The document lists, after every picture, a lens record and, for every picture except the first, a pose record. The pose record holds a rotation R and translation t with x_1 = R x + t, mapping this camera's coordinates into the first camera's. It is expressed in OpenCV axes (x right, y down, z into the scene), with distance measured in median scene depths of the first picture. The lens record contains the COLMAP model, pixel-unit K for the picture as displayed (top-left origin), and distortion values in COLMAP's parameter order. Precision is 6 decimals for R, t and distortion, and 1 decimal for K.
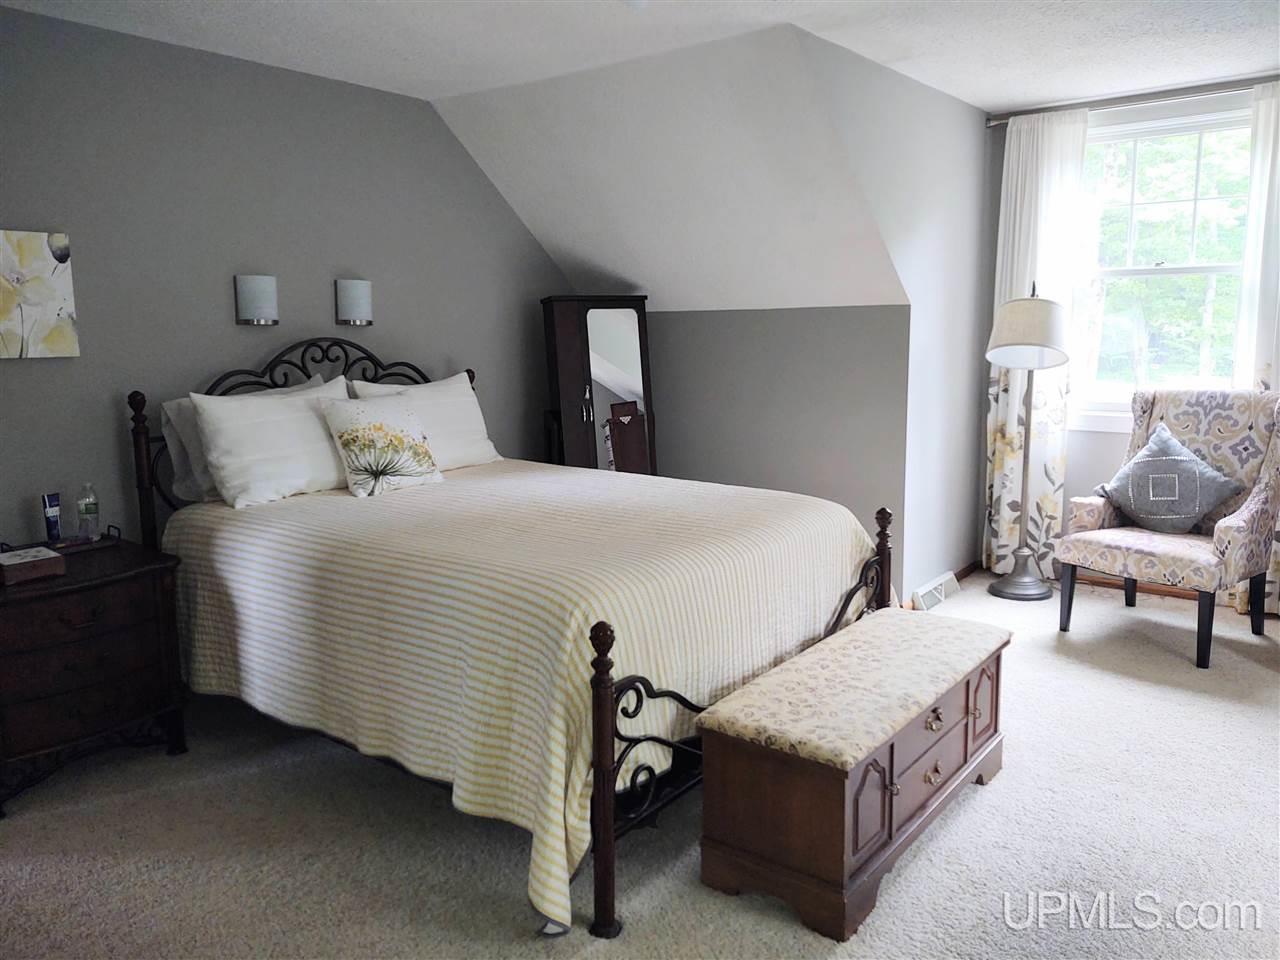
lens RADIAL K [[964.6, 0, 629.2], [0, 964.6, 478.0], [0, 0, 1]] dist [0.032292, -0.063720]
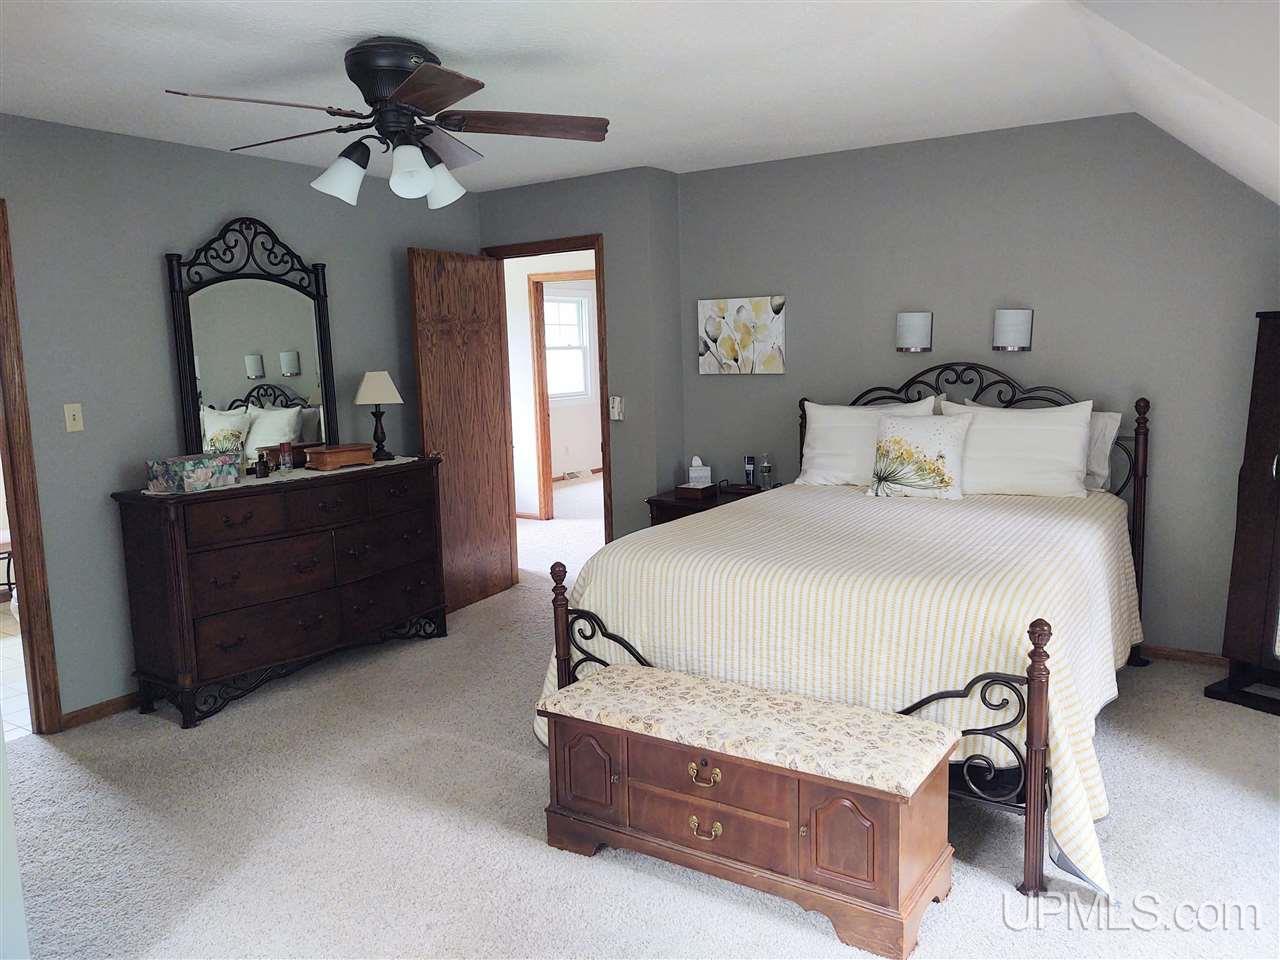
lens RADIAL K [[964.6, 0, 629.7], [0, 964.6, 485.2], [0, 0, 1]] dist [0.032292, -0.063720]
pose [[0.081181, 0.150943, -0.985203, 0.871600], [-0.132948, 0.981273, 0.139386, -0.118621], [0.987793, 0.119665, 0.099728, 0.554237]]
